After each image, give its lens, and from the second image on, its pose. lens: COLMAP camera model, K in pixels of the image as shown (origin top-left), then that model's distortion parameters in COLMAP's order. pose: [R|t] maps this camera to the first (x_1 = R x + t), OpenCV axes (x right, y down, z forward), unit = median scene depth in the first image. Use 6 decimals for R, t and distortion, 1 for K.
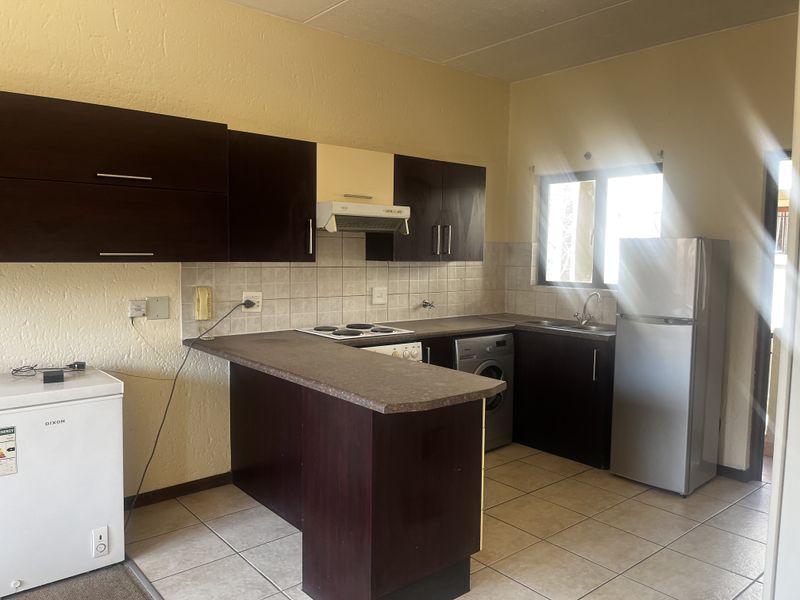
lens RADIAL K [[601.9, 0, 397.4], [0, 601.9, 299.3], [0, 0, 1]] dist [0.053337, -0.077159]
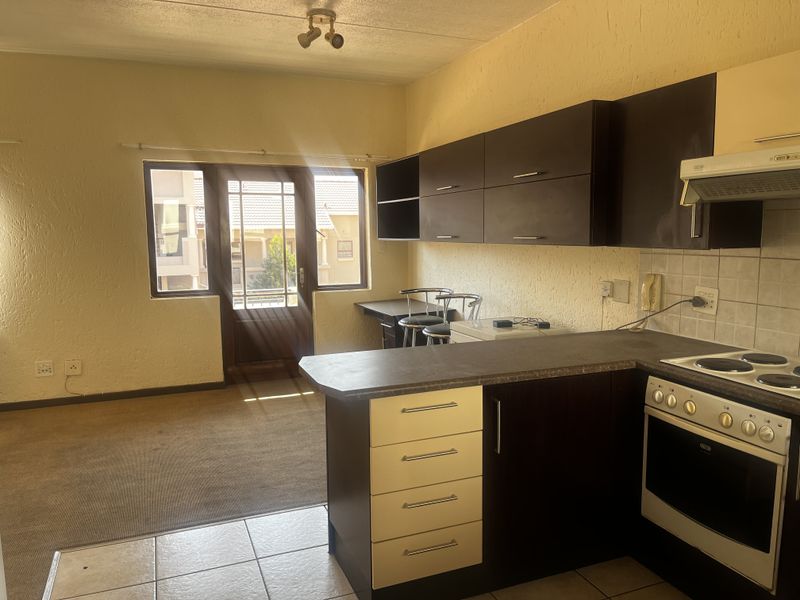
lens RADIAL K [[601.9, 0, 405.0], [0, 601.9, 297.8], [0, 0, 1]] dist [0.053337, -0.077159]
pose [[-0.304201, 0.092978, -0.948059, 0.644953], [-0.076939, 0.989576, 0.121737, -0.067093], [0.949496, 0.109976, -0.293877, 0.906962]]
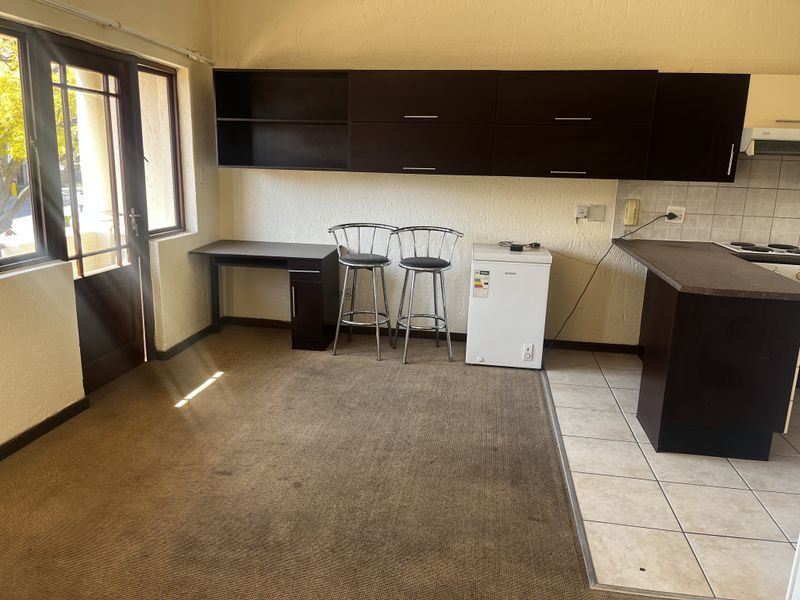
lens RADIAL K [[601.9, 0, 395.5], [0, 601.9, 301.6], [0, 0, 1]] dist [0.053337, -0.077159]
pose [[0.646864, 0.178147, -0.741505, 0.348001], [-0.079936, 0.982815, 0.166388, 0.019088], [0.758404, -0.048358, 0.649988, -0.239032]]
